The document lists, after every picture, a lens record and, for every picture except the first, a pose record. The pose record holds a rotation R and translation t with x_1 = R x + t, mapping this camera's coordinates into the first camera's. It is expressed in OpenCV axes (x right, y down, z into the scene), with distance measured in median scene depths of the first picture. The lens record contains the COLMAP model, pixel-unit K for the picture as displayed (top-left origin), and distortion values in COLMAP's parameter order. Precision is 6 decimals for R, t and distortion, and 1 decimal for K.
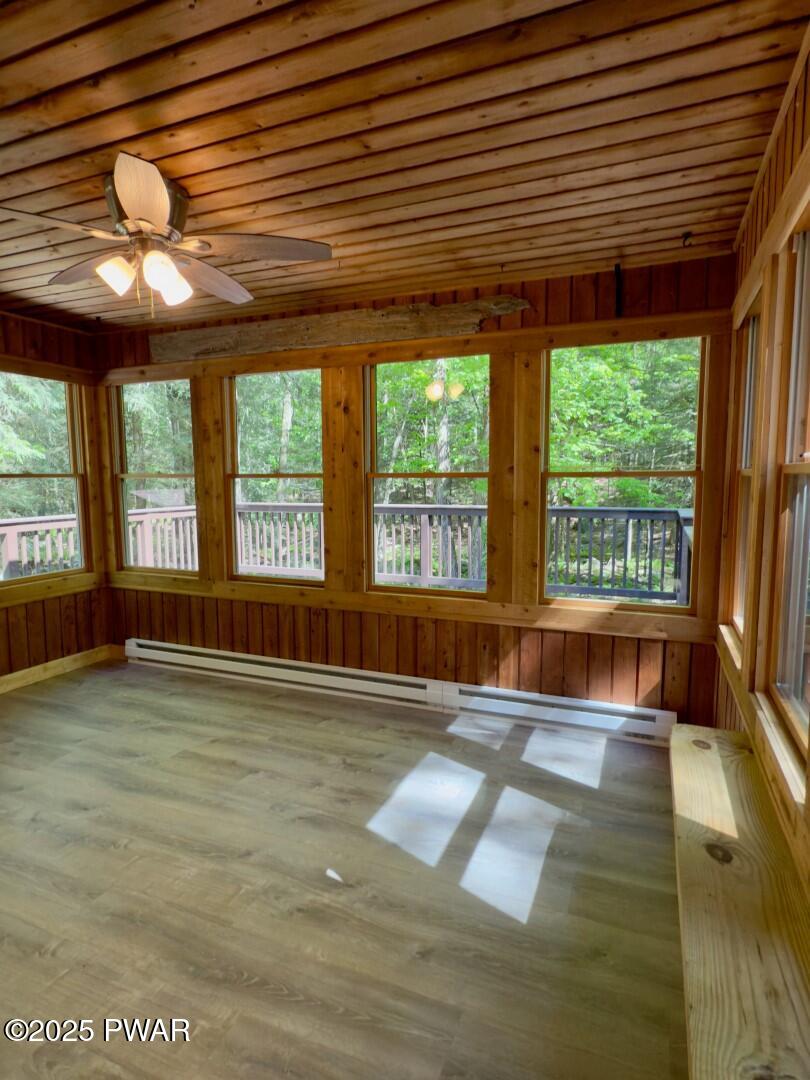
lens RADIAL K [[599.4, 0, 405.0], [0, 599.4, 540.0], [0, 0, 1]] dist [0.000574, -0.000420]
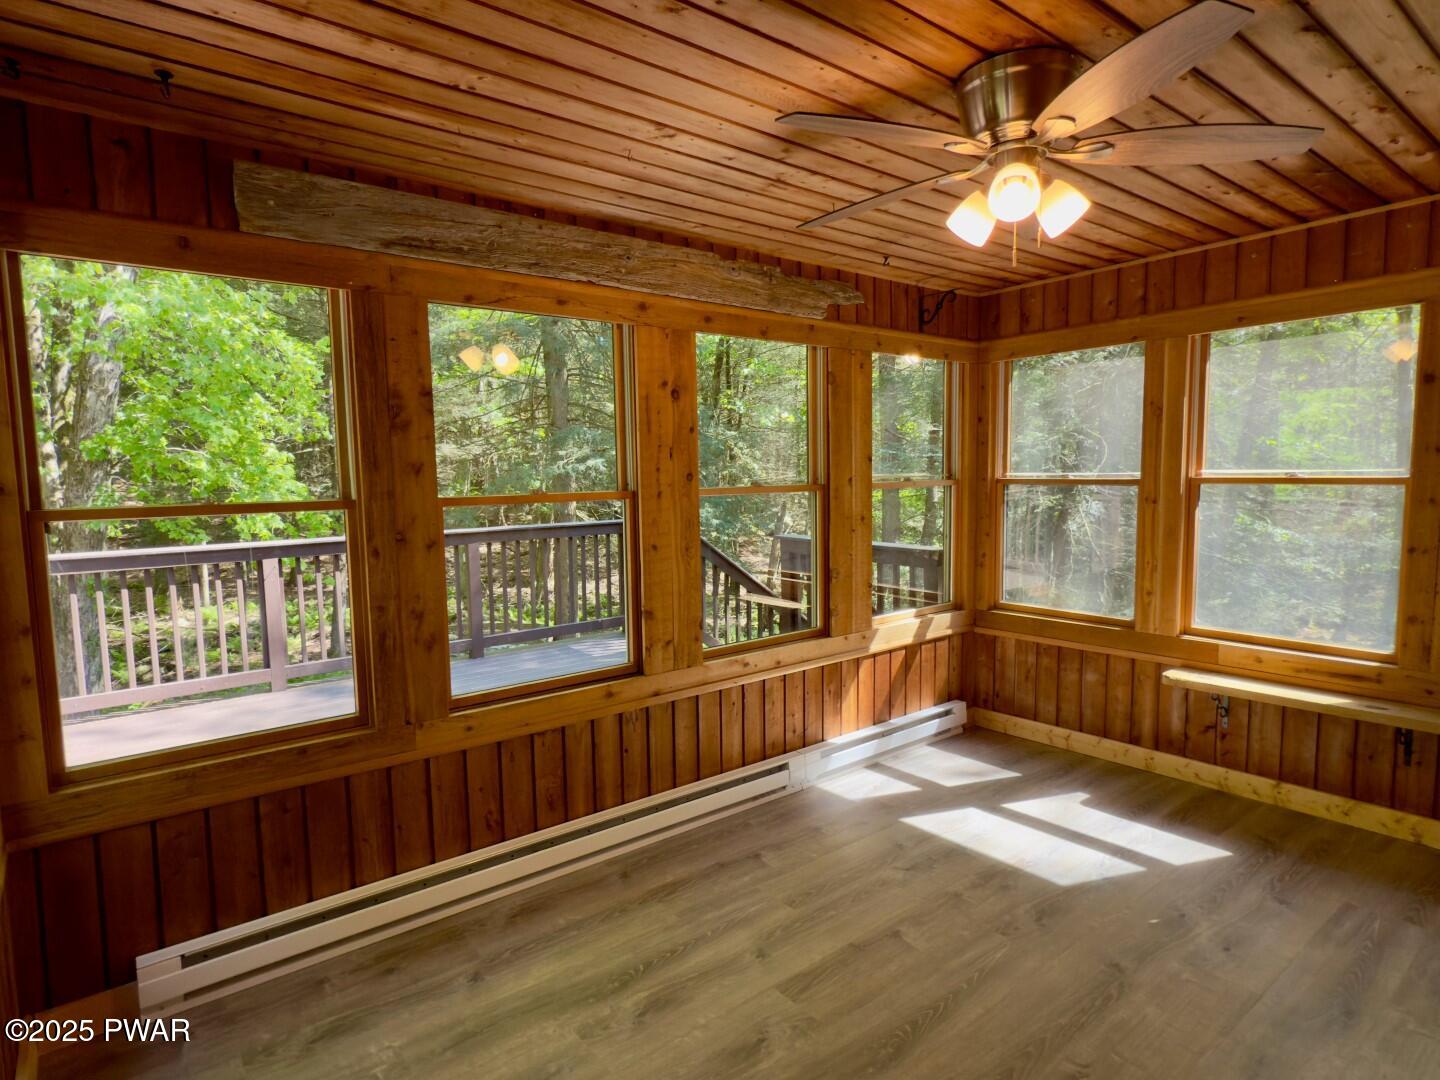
lens RADIAL K [[795.0, 0, 721.1], [0, 795.0, 538.9], [0, 0, 1]] dist [-0.000591, -0.000527]
pose [[0.484700, -0.080568, 0.870962, -0.904441], [0.106282, 0.993795, 0.032783, -0.088635], [-0.868199, 0.076677, 0.490256, 0.577951]]
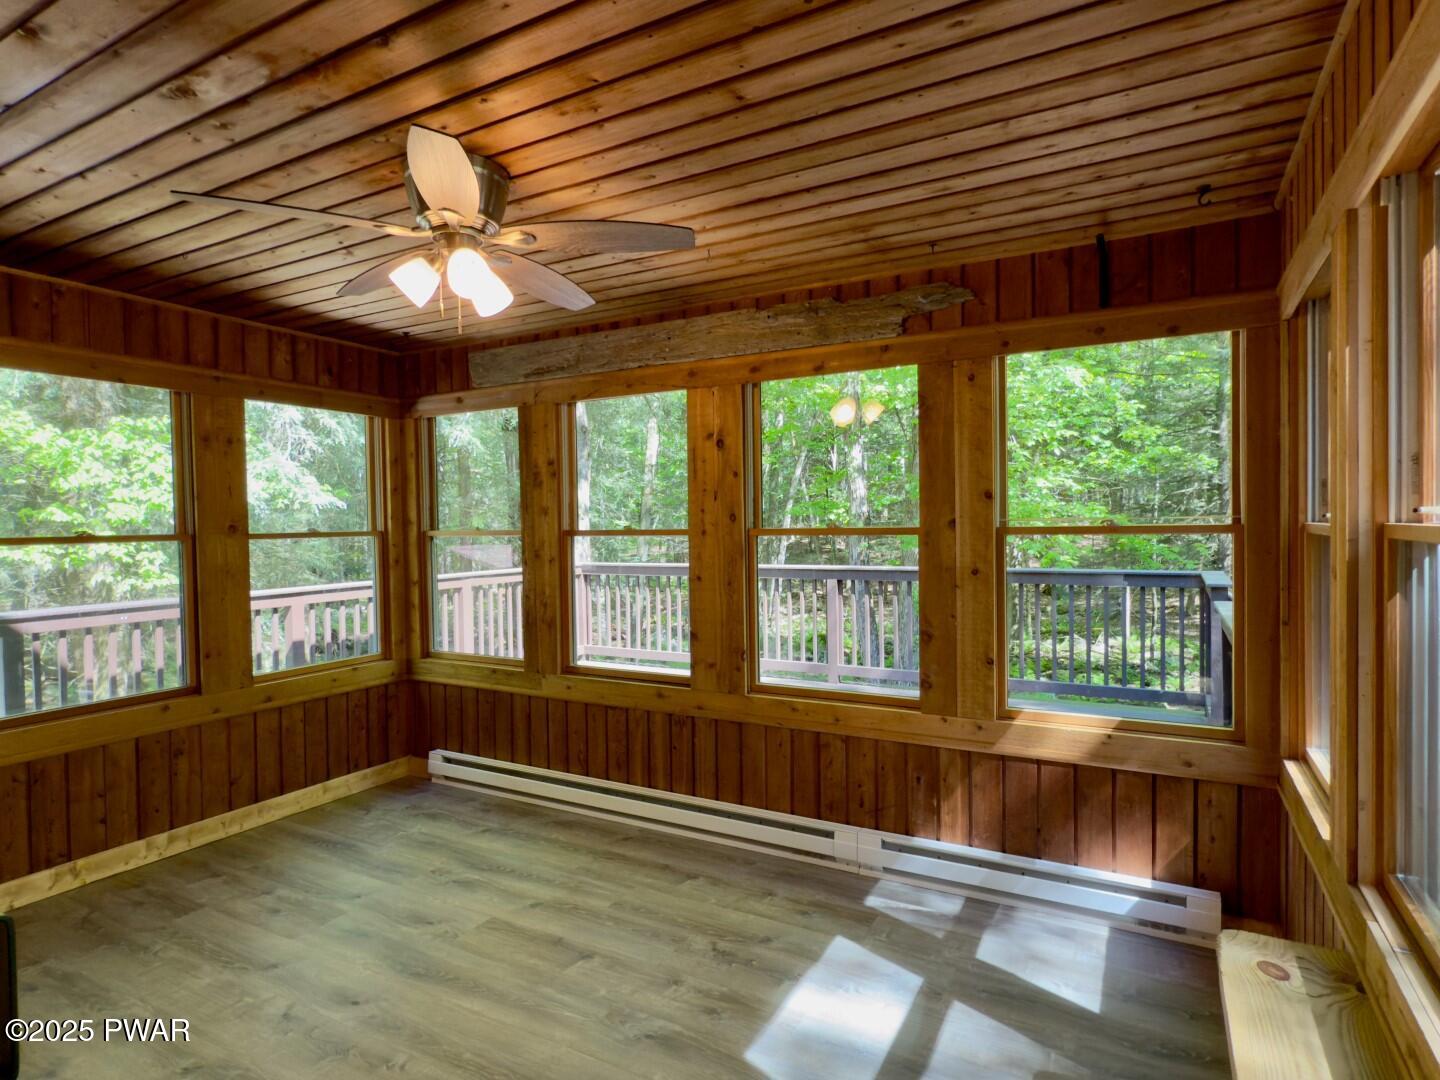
lens RADIAL K [[795.0, 0, 721.1], [0, 795.0, 538.9], [0, 0, 1]] dist [-0.000591, -0.000527]
pose [[0.993928, -0.007675, -0.109764, 0.009680], [-0.001317, 0.996663, -0.081611, -0.022630], [0.110024, 0.081260, 0.990602, 0.045989]]
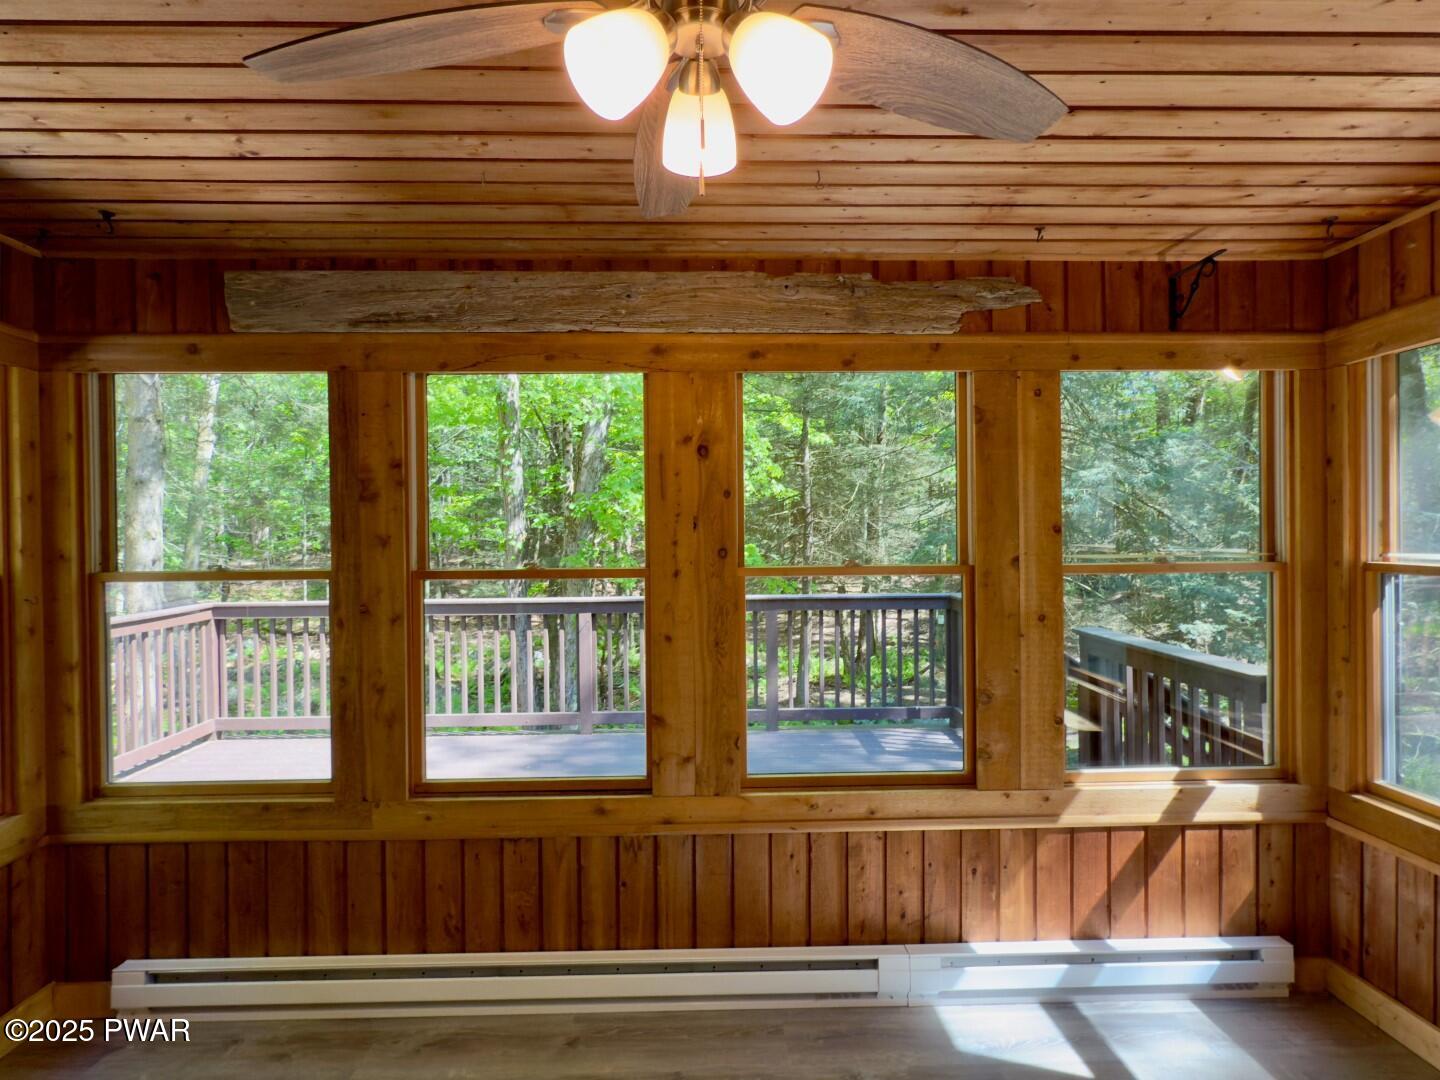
lens RADIAL K [[795.0, 0, 721.1], [0, 795.0, 538.9], [0, 0, 1]] dist [-0.000591, -0.000527]
pose [[0.911513, -0.005555, 0.411235, -0.400433], [0.048362, 0.994419, -0.093762, -0.077513], [-0.408419, 0.105354, 0.906694, 0.385348]]
